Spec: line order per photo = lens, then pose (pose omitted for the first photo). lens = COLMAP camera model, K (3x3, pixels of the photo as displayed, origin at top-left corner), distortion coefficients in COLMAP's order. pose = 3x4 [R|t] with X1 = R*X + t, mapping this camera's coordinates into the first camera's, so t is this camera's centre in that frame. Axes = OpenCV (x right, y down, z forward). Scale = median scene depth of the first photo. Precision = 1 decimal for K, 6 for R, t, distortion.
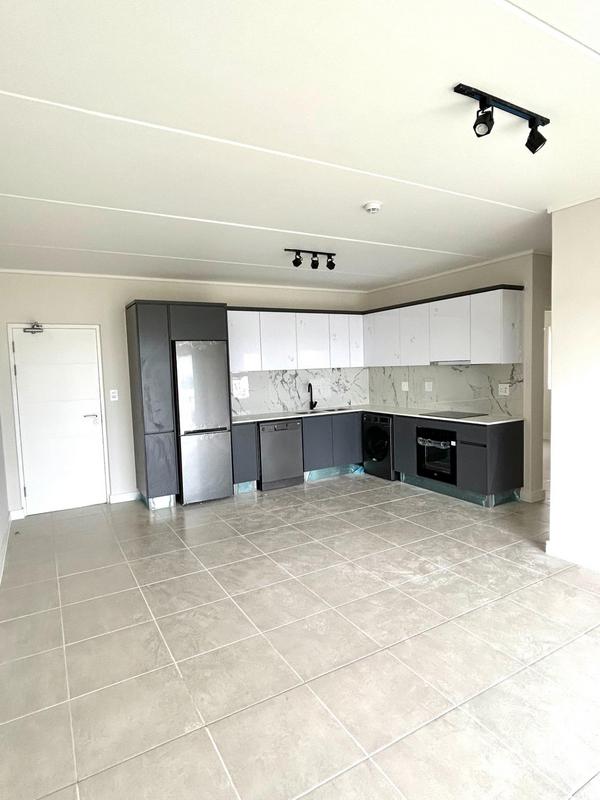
lens RADIAL K [[458.0, 0, 303.1], [0, 458.0, 398.4], [0, 0, 1]] dist [-0.001396, 0.001457]
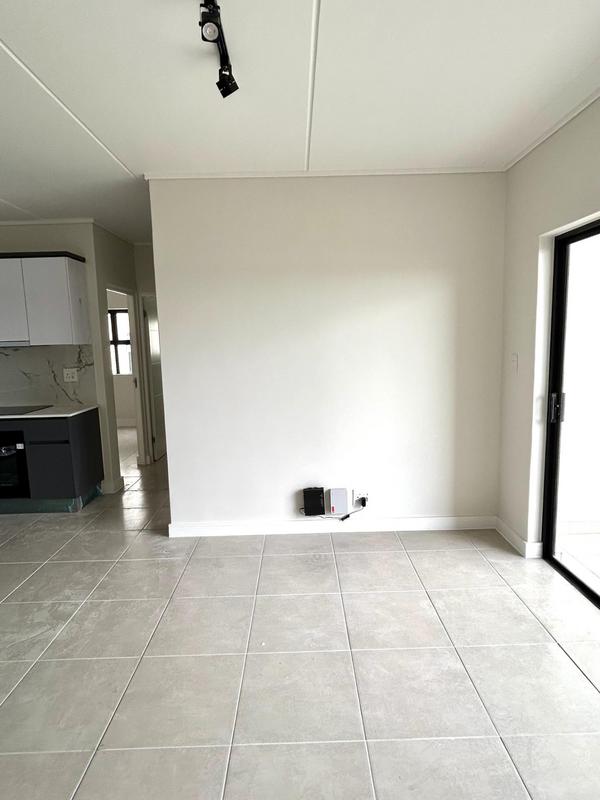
lens RADIAL K [[458.4, 0, 300.0], [0, 458.4, 400.0], [0, 0, 1]] dist [-0.004295, 0.000160]
pose [[0.493945, -0.094992, 0.864289, -0.108812], [0.072806, 0.995042, 0.067754, 0.000812], [-0.866440, 0.029458, 0.498412, 0.193644]]
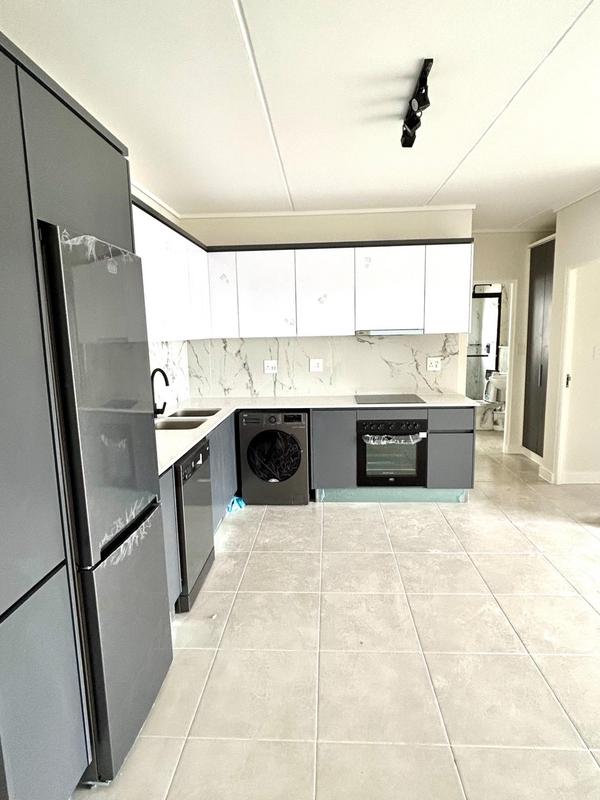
lens RADIAL K [[458.0, 0, 303.1], [0, 458.0, 398.4], [0, 0, 1]] dist [-0.001396, 0.001457]
pose [[0.546479, -0.101230, 0.831332, -0.439963], [0.063462, 0.994819, 0.079420, -0.040525], [-0.835065, 0.009357, 0.550072, 0.757699]]
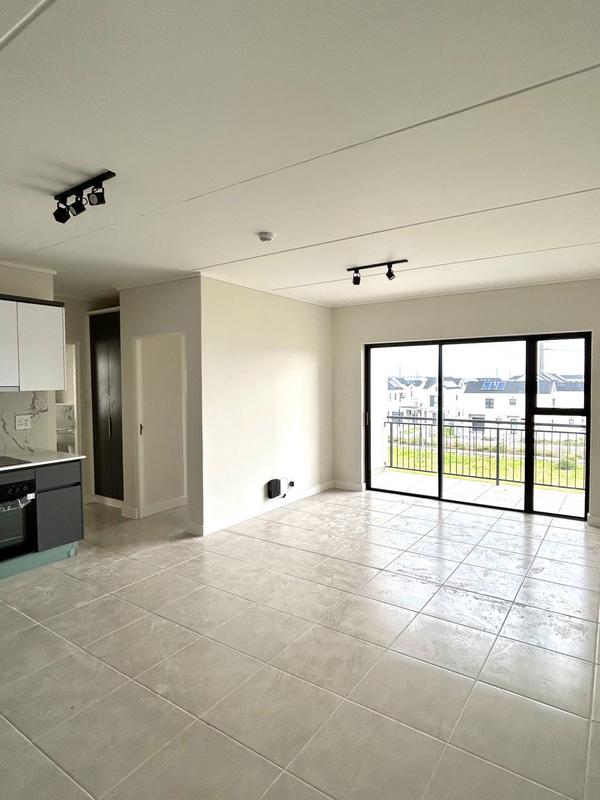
lens RADIAL K [[458.0, 0, 303.1], [0, 458.0, 398.4], [0, 0, 1]] dist [-0.001396, 0.001457]
pose [[-0.424357, 0.001066, 0.905494, -0.550122], [0.088196, 0.995293, 0.040162, -0.053086], [-0.901190, 0.096904, -0.422453, 0.922148]]
